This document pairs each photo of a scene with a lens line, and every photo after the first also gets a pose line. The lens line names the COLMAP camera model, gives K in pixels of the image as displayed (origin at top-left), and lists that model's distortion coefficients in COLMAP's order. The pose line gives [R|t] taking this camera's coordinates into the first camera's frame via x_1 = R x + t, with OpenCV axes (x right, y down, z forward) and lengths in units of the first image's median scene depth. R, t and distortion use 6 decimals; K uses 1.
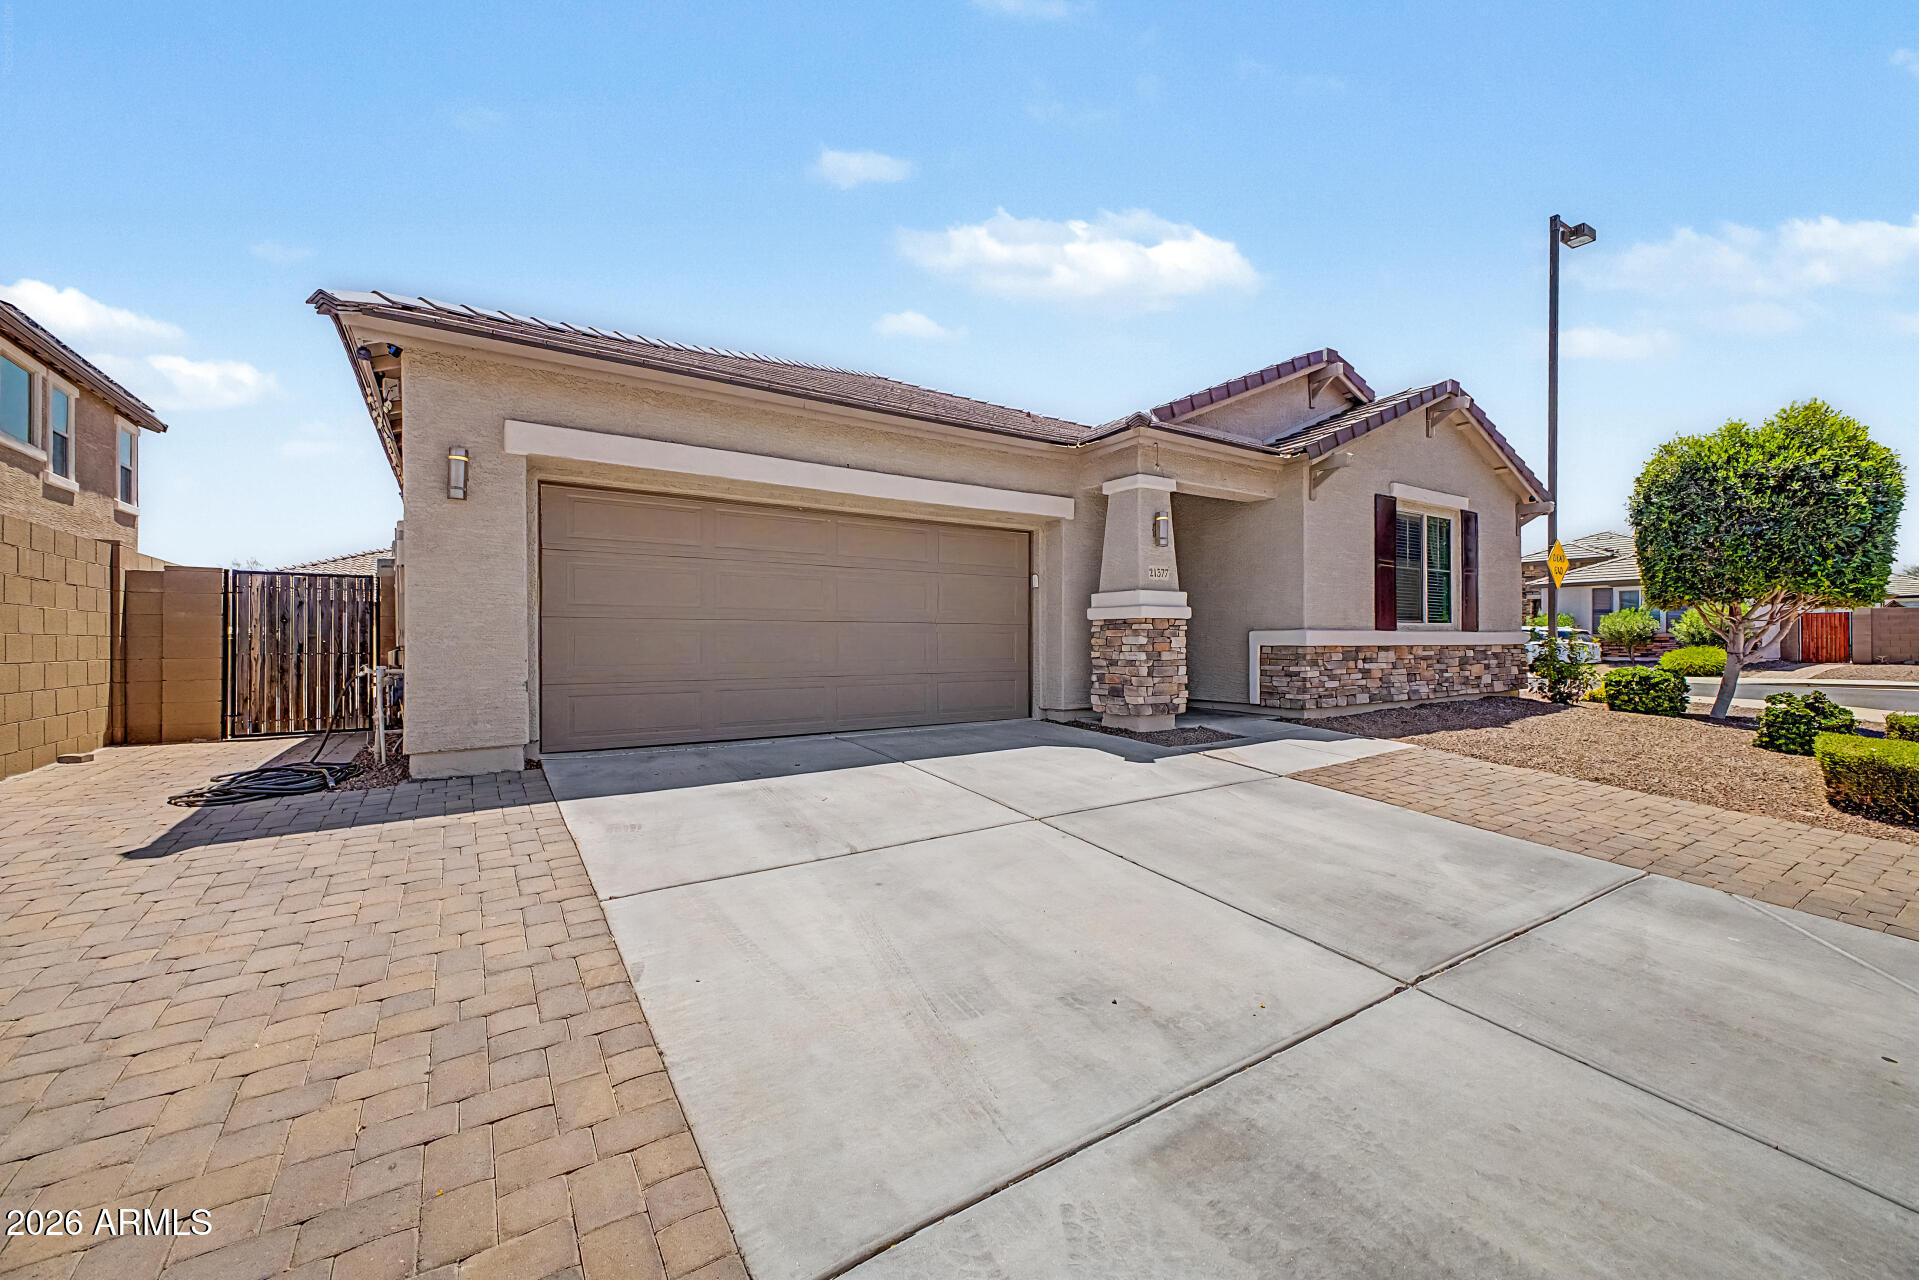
lens RADIAL K [[778.0, 0, 952.9], [0, 778.0, 628.5], [0, 0, 1]] dist [0.026460, -0.000165]
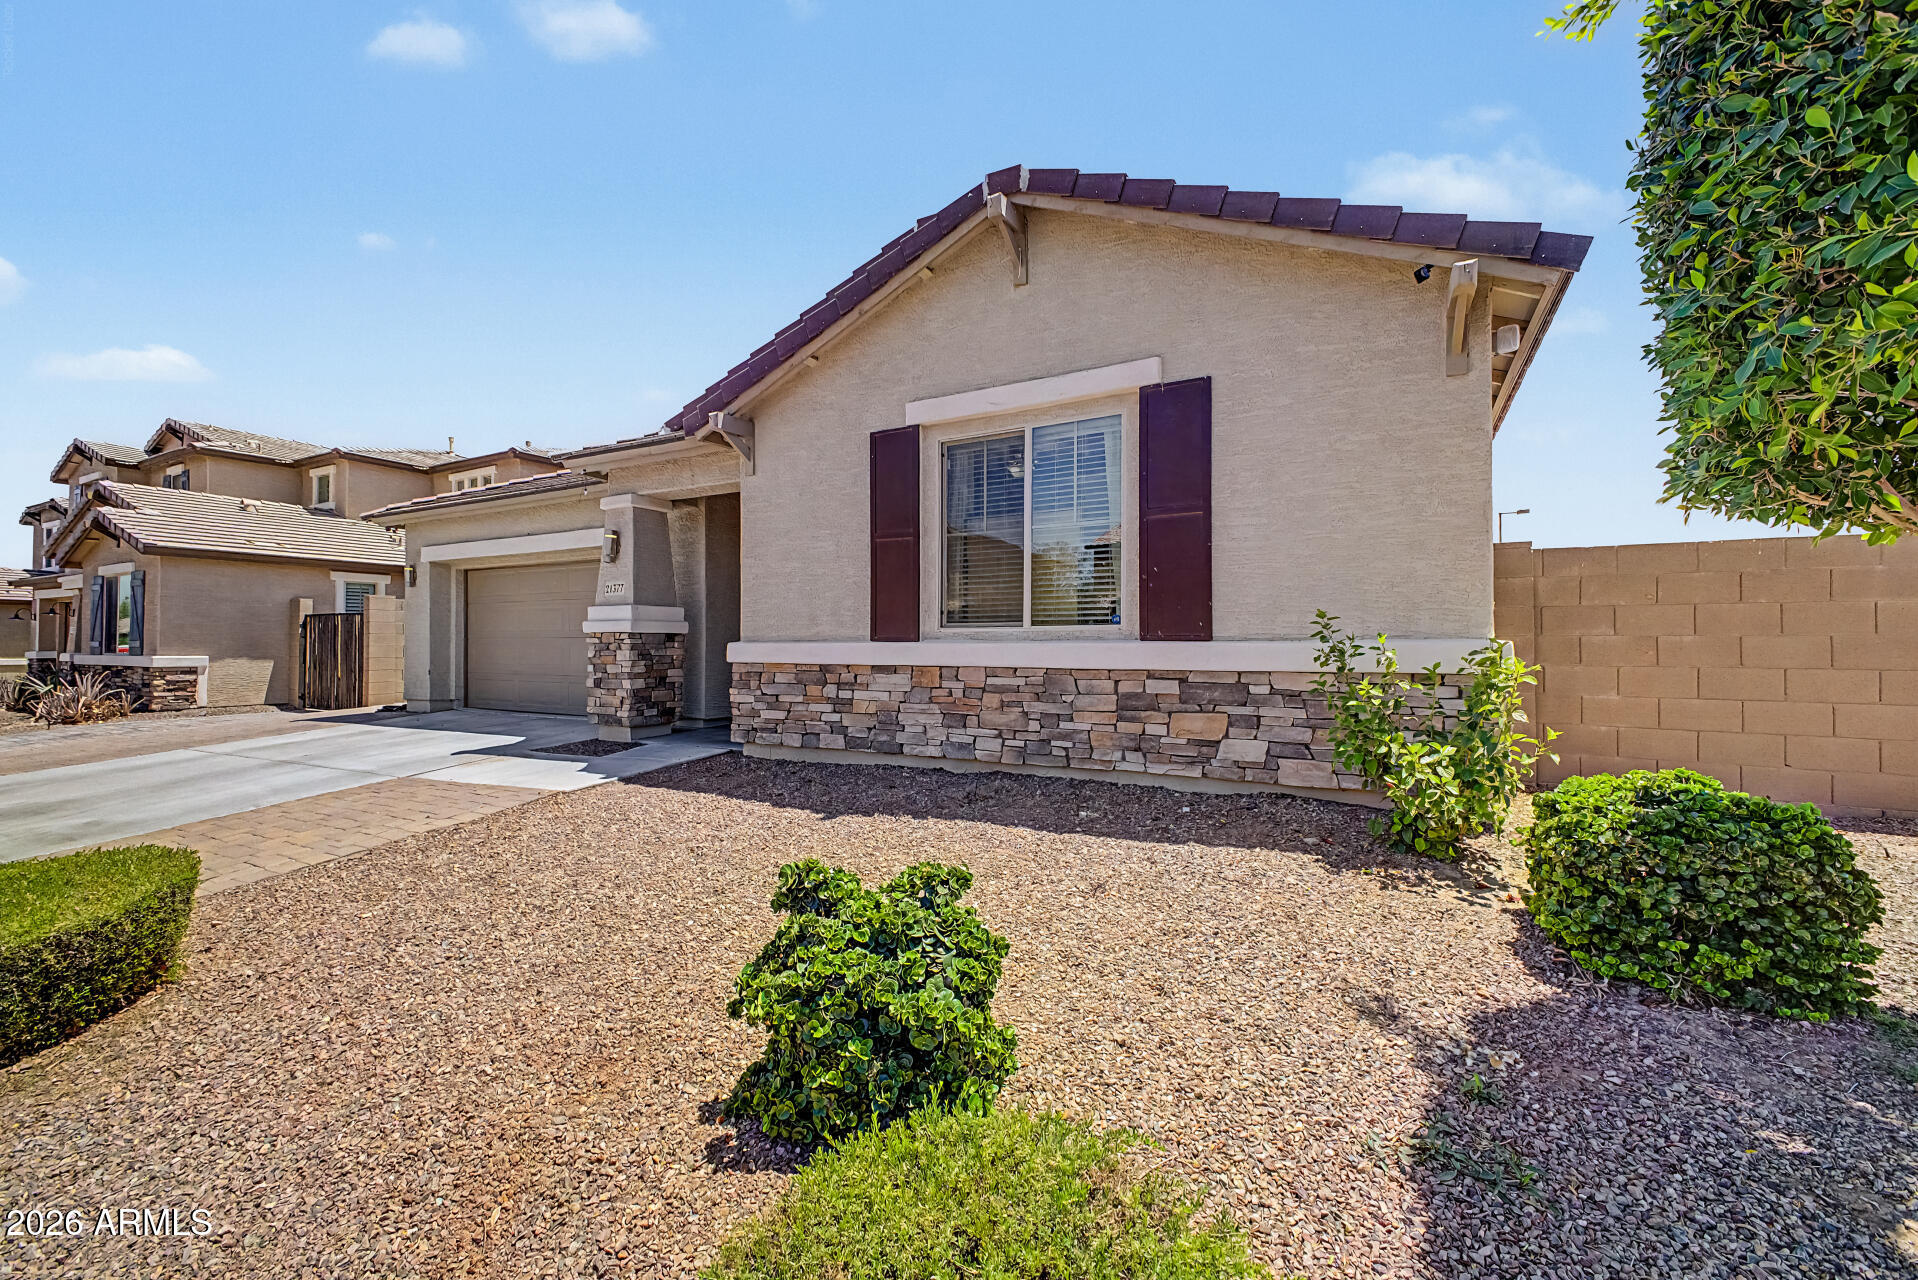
lens RADIAL K [[777.6, 0, 940.2], [0, 777.6, 648.6], [0, 0, 1]] dist [0.026460, -0.000165]
pose [[0.449544, 0.004843, -0.893245, 1.228442], [0.012590, 0.999852, 0.011756, 0.001463], [0.893169, -0.016531, 0.449417, 0.814895]]
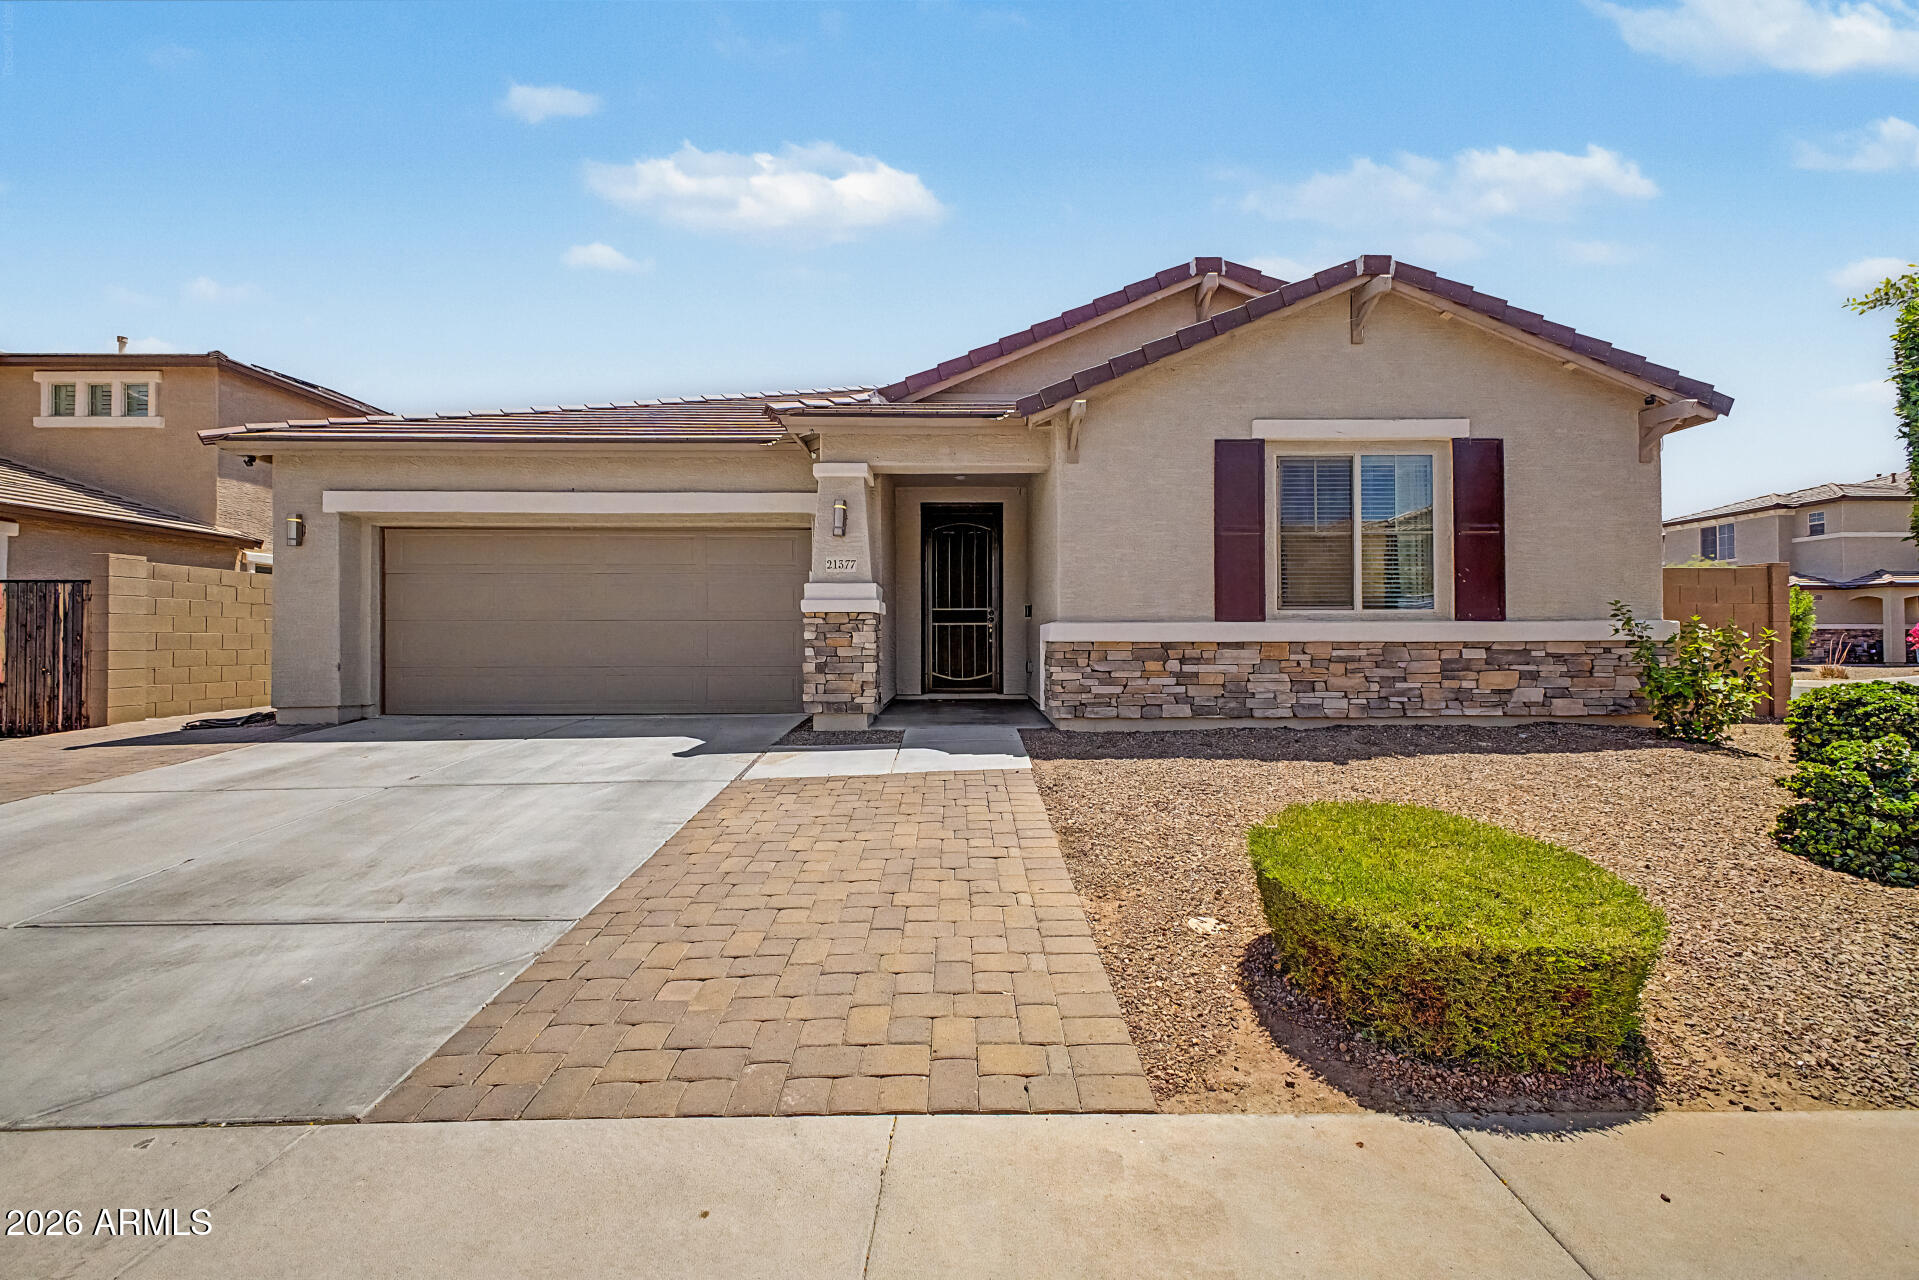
lens RADIAL K [[748.1, 0, 978.1], [0, 748.1, 635.2], [0, 0, 1]] dist [0.017060, 0.000063]
pose [[0.832468, -0.001583, -0.554070, 0.802207], [0.009546, 0.999888, 0.011485, 0.005526], [0.553990, -0.014850, 0.832391, 0.296250]]
